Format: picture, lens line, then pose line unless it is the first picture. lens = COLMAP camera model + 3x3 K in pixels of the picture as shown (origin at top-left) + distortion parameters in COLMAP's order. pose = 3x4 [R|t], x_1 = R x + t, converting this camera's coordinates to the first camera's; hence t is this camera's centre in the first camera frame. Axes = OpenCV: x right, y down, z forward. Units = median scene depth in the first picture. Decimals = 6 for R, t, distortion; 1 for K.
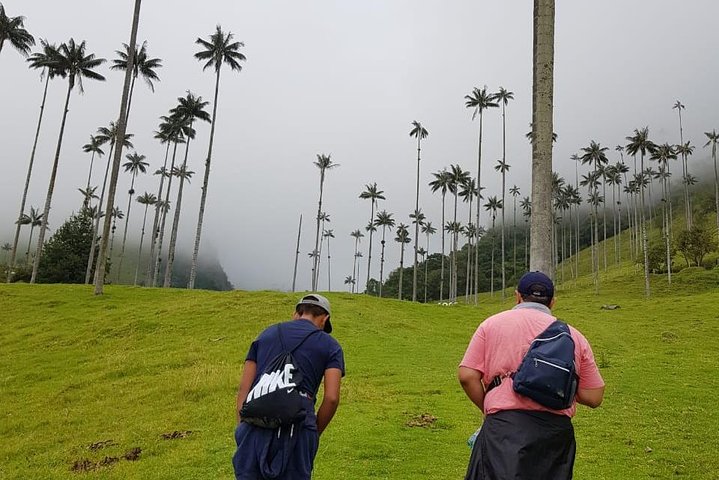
lens RADIAL K [[674.0, 0, 359.5], [0, 674.0, 240.0], [0, 0, 1]] dist [0.056778, -0.005138]
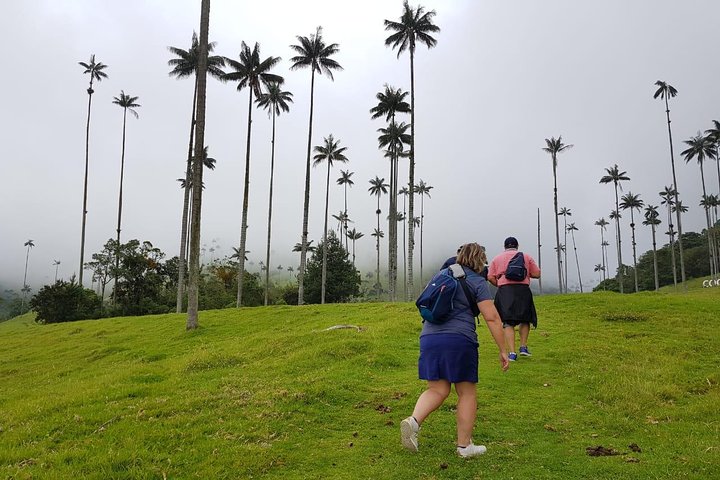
lens RADIAL K [[506.9, 0, 361.8], [0, 506.9, 270.0], [0, 0, 1]] dist [0.005161, -0.004294]
pose [[0.894243, -0.114103, -0.432794, -0.004882], [0.130087, 0.991475, 0.007393, 0.012111], [0.428261, -0.062912, 0.901462, 0.177752]]
